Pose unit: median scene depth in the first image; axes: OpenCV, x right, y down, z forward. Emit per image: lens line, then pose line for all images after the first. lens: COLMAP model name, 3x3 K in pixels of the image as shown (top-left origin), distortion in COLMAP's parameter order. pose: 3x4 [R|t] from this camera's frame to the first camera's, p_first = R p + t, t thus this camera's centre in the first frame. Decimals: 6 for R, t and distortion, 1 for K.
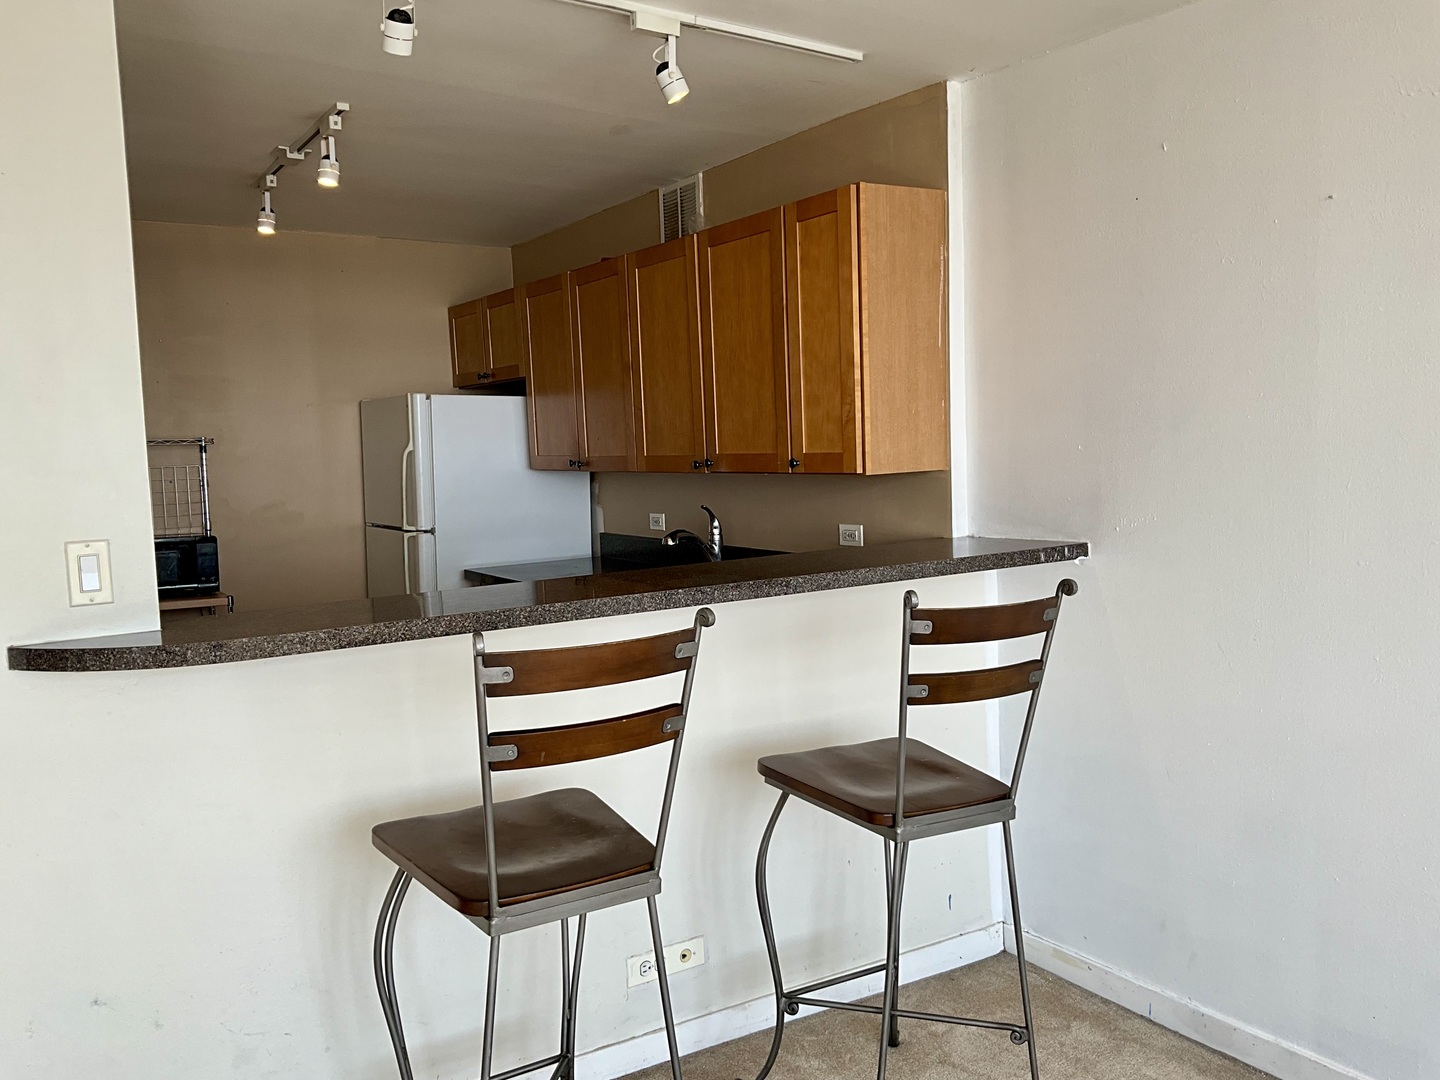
lens RADIAL K [[1188.6, 0, 715.1], [0, 1188.6, 546.0], [0, 0, 1]] dist [0.086875, -0.172015]
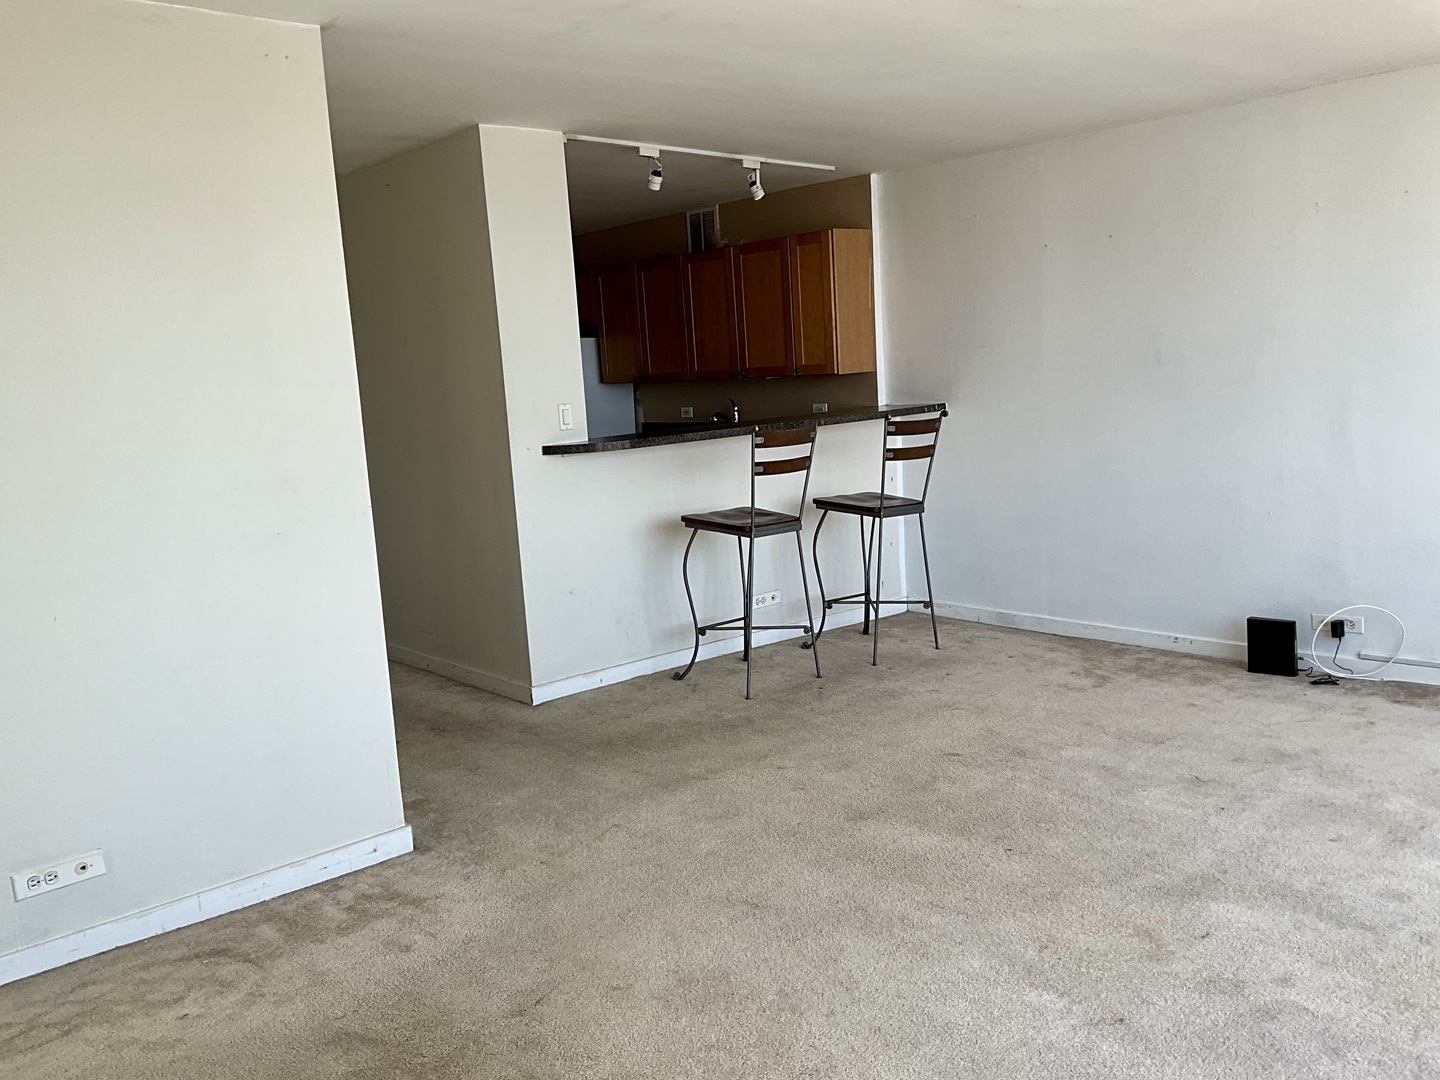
lens RADIAL K [[1216.9, 0, 697.7], [0, 1216.9, 563.4], [0, 0, 1]] dist [0.049106, 0.001275]
pose [[0.989740, -0.047803, 0.134650, -0.399208], [0.038658, 0.996816, 0.069732, 0.105152], [-0.137554, -0.063811, 0.988437, -1.019100]]
